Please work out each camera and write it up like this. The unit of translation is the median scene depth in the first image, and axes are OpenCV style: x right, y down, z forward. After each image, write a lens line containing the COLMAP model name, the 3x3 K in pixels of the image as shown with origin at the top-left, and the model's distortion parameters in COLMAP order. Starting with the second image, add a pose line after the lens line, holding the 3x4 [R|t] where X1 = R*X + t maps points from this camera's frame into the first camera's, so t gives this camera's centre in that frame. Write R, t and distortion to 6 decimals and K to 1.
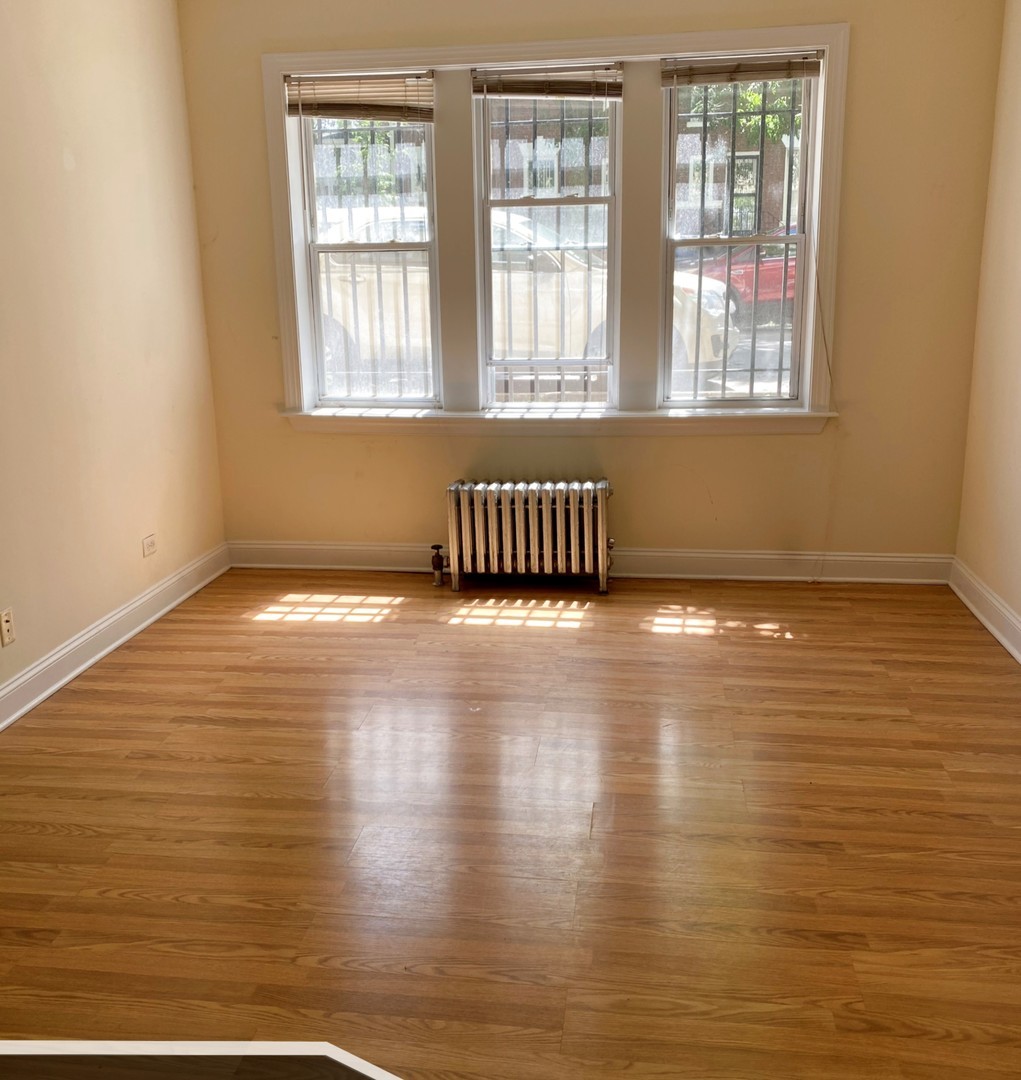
lens RADIAL K [[1049.8, 0, 510.5], [0, 1049.8, 540.0], [0, 0, 1]] dist [0.002847, 0.007832]
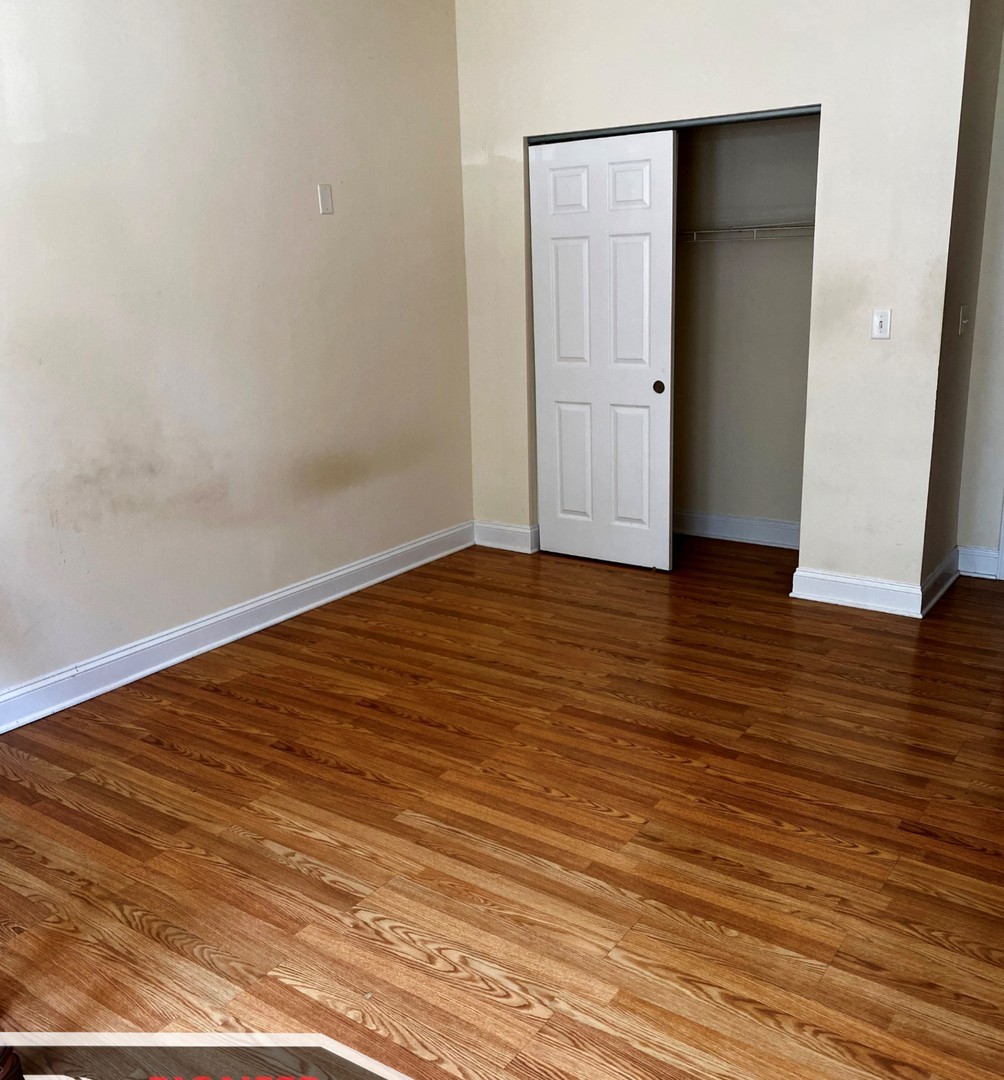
lens RADIAL K [[1020.0, 0, 502.0], [0, 1020.0, 540.0], [0, 0, 1]] dist [-0.001140, 0.003926]
pose [[-0.884841, -0.082205, 0.458583, -0.472287], [0.161895, 0.868717, 0.468104, -0.453215], [-0.436859, 0.488440, -0.755368, 1.682865]]
